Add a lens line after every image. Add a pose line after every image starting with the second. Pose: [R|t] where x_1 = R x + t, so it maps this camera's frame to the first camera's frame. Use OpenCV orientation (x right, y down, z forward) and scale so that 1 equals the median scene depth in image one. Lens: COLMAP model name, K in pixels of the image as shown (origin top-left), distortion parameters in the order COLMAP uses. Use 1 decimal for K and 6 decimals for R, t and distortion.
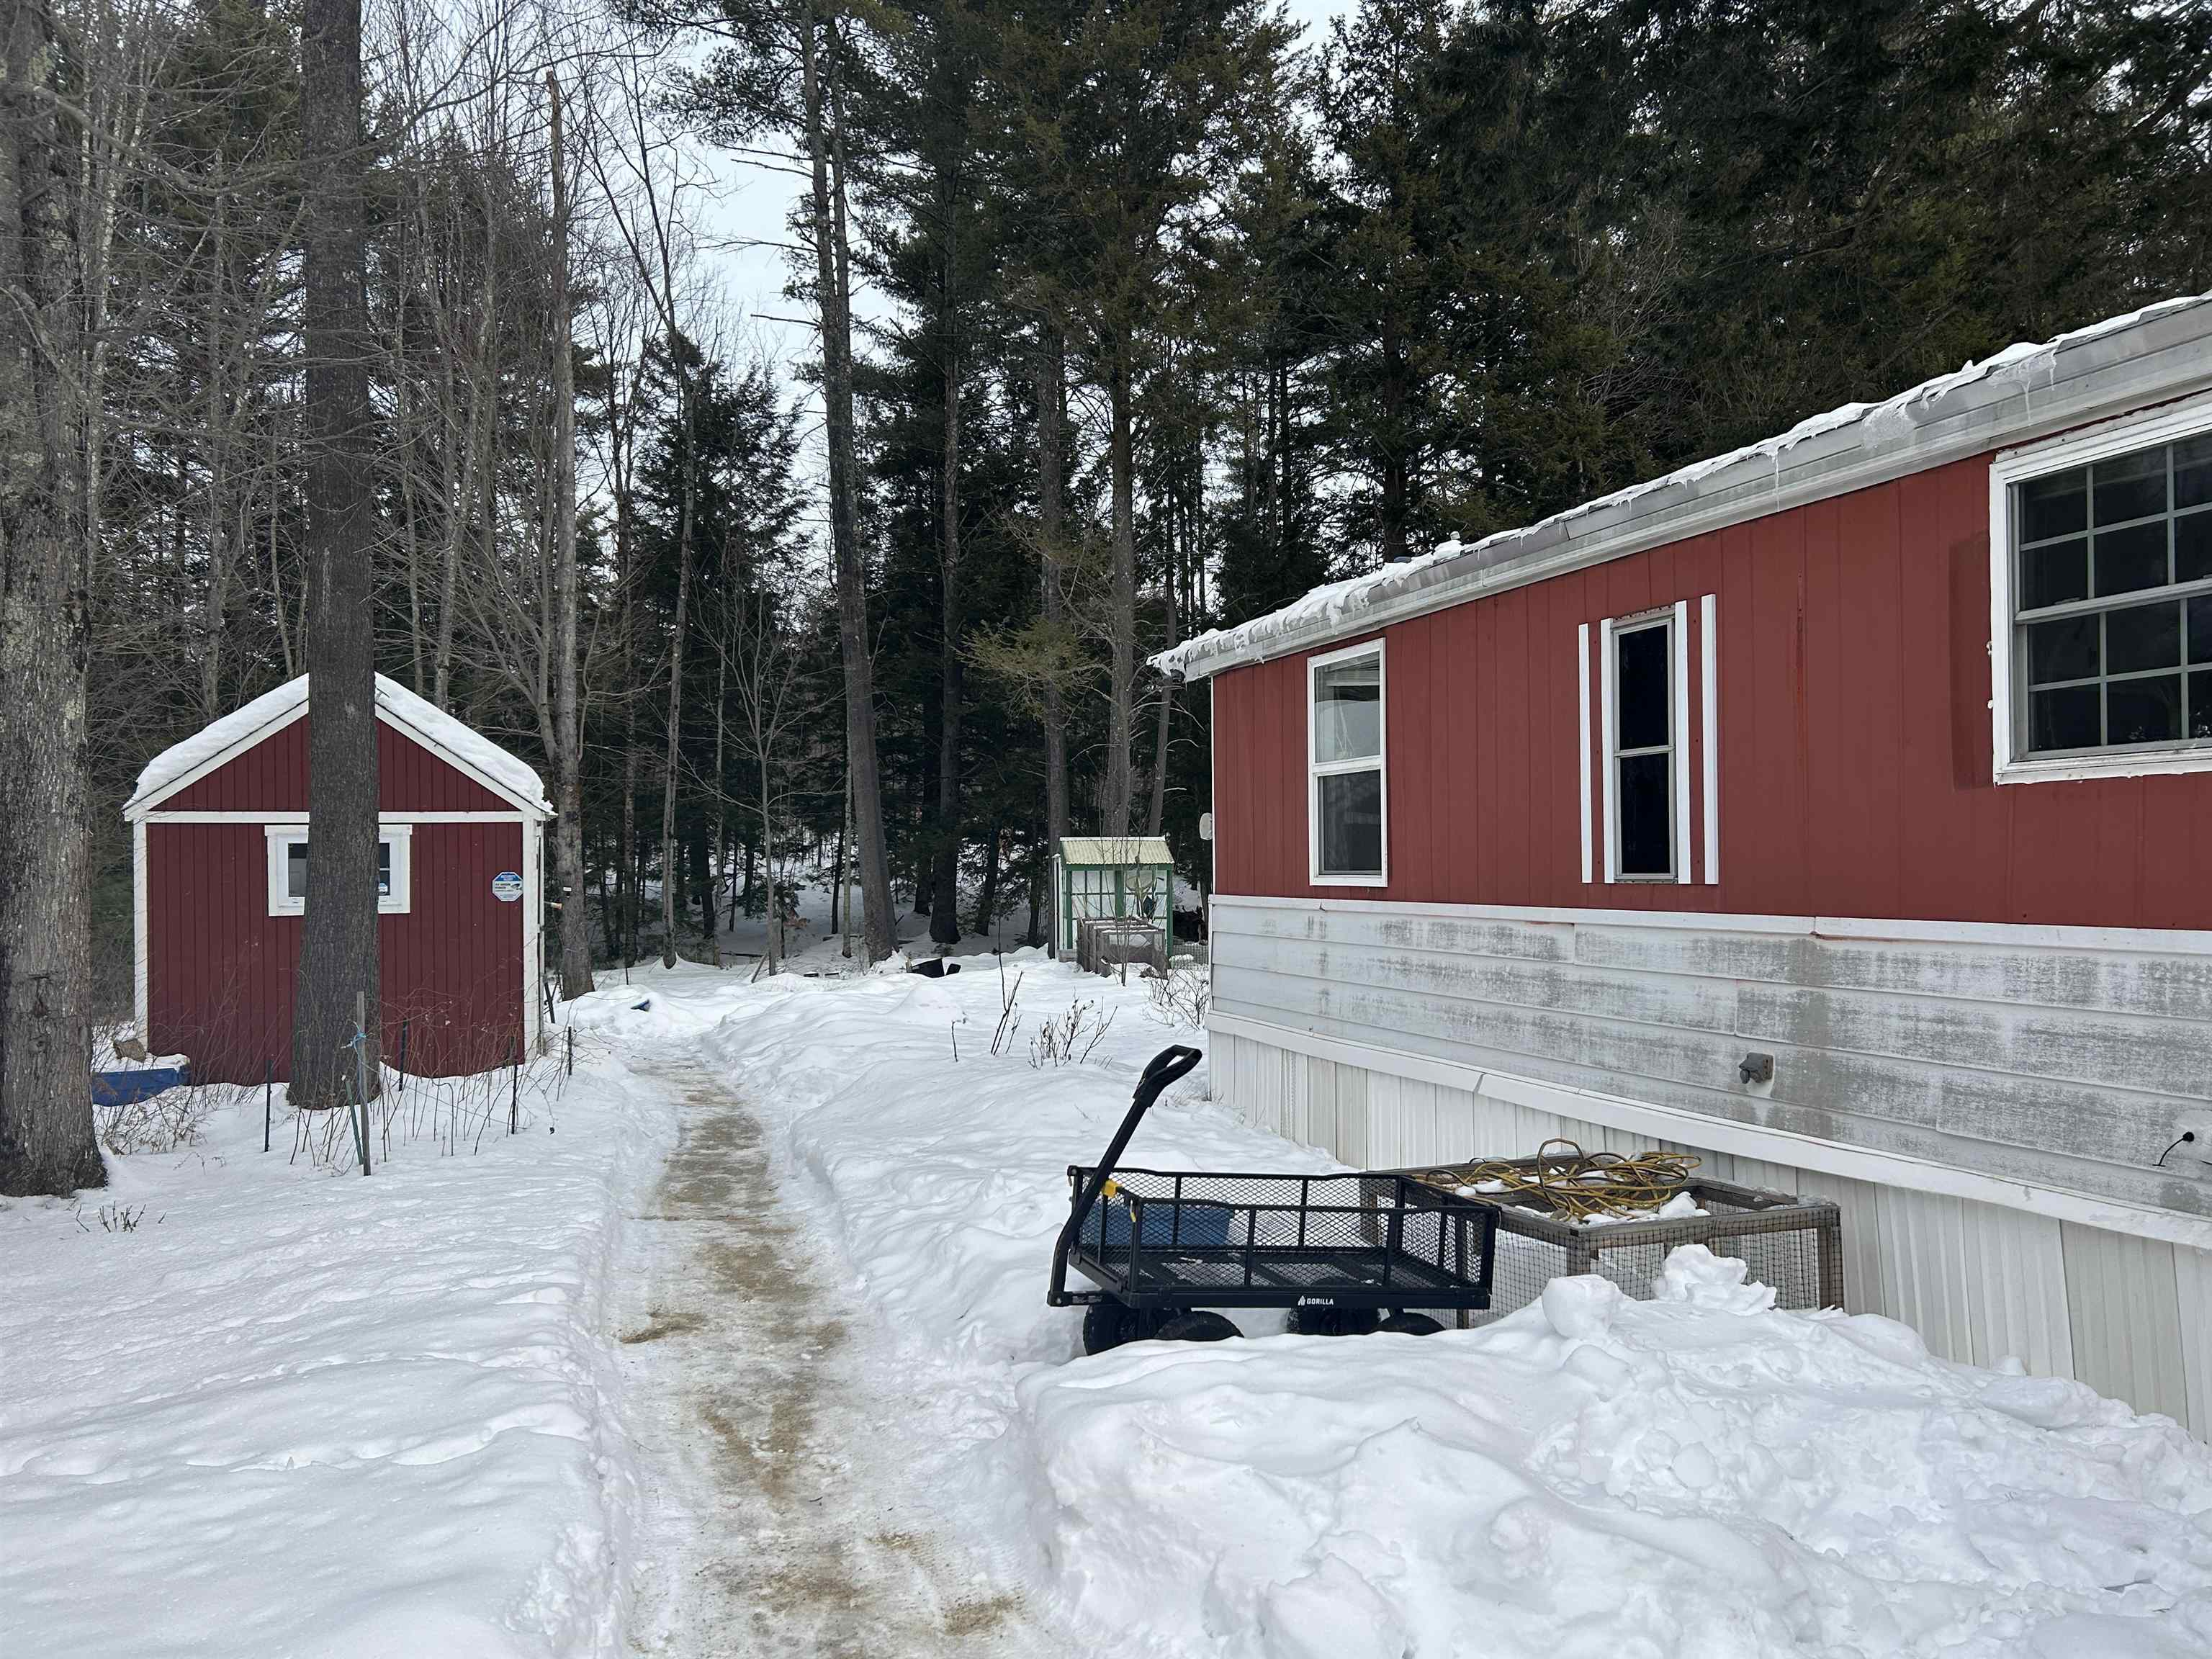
lens RADIAL K [[1652.9, 0, 1120.6], [0, 1652.9, 837.5], [0, 0, 1]] dist [0.055355, -0.005026]
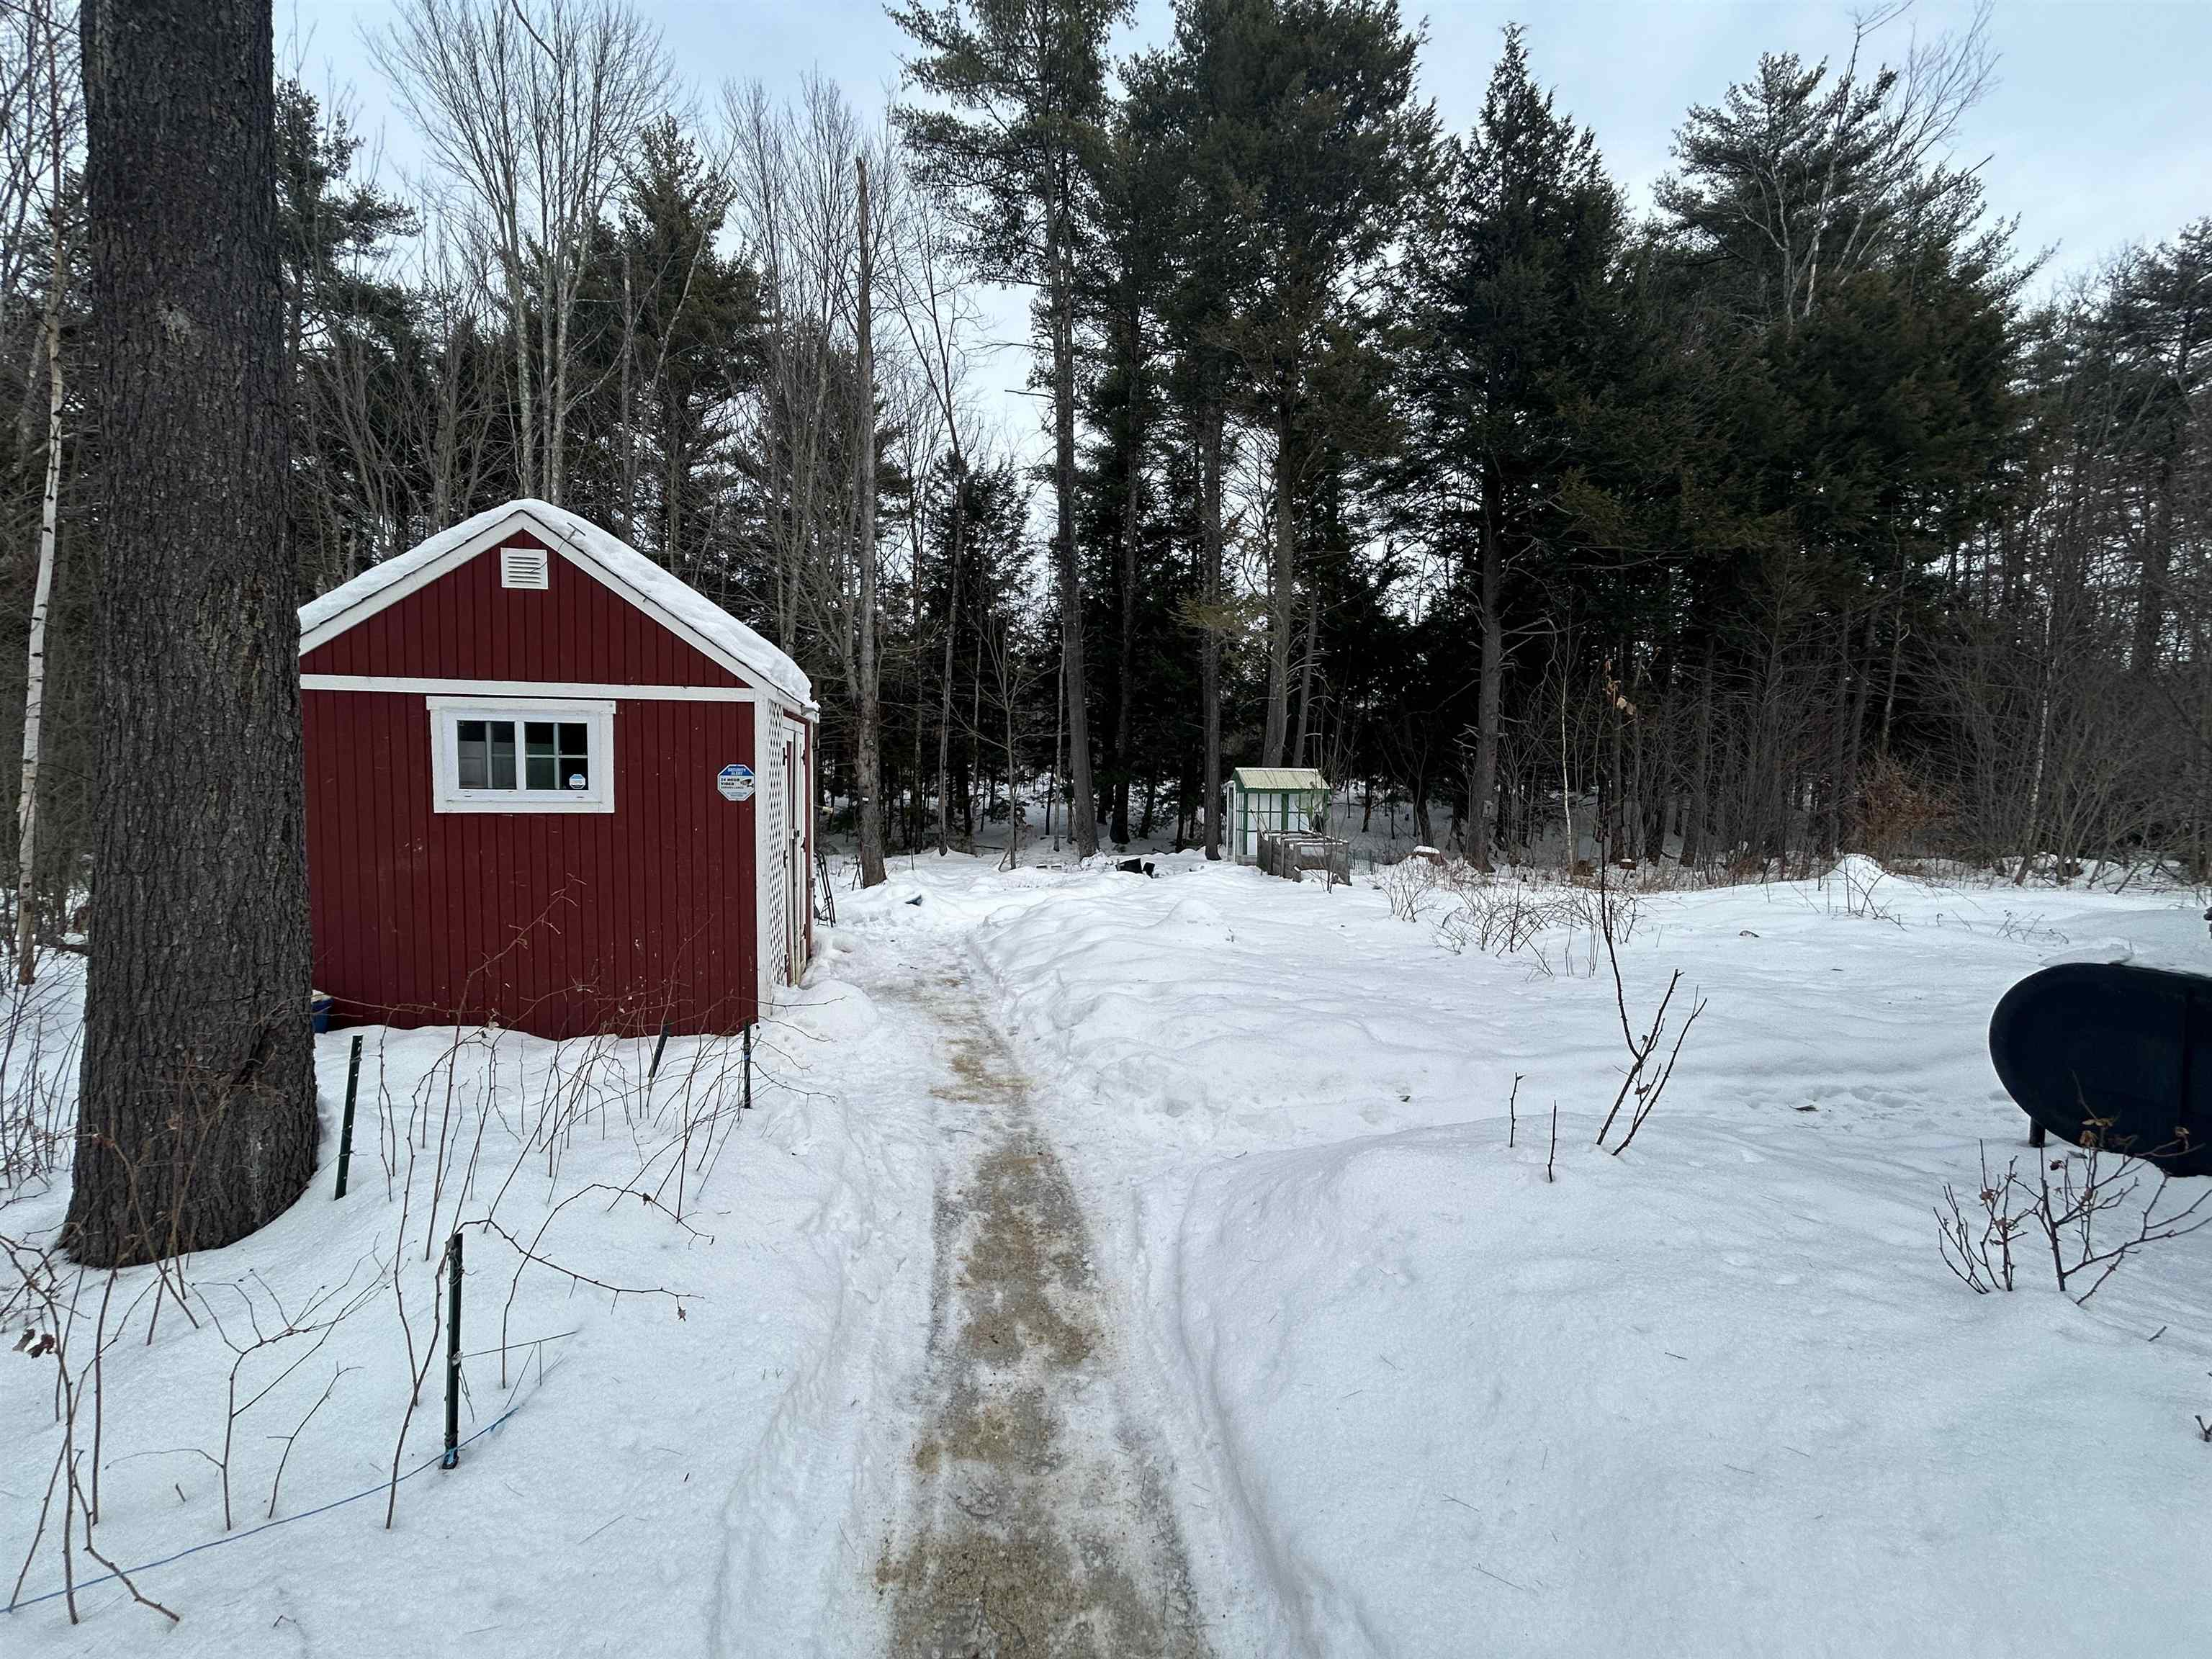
lens RADIAL K [[888.2, 0, 1106.0], [0, 888.2, 829.5], [0, 0, 1]] dist [0.000258, 0.000049]
pose [[0.996015, 0.023482, -0.086042, -0.057437], [-0.018919, 0.998390, 0.053479, 0.009620], [0.087159, -0.051638, 0.994855, 0.220547]]
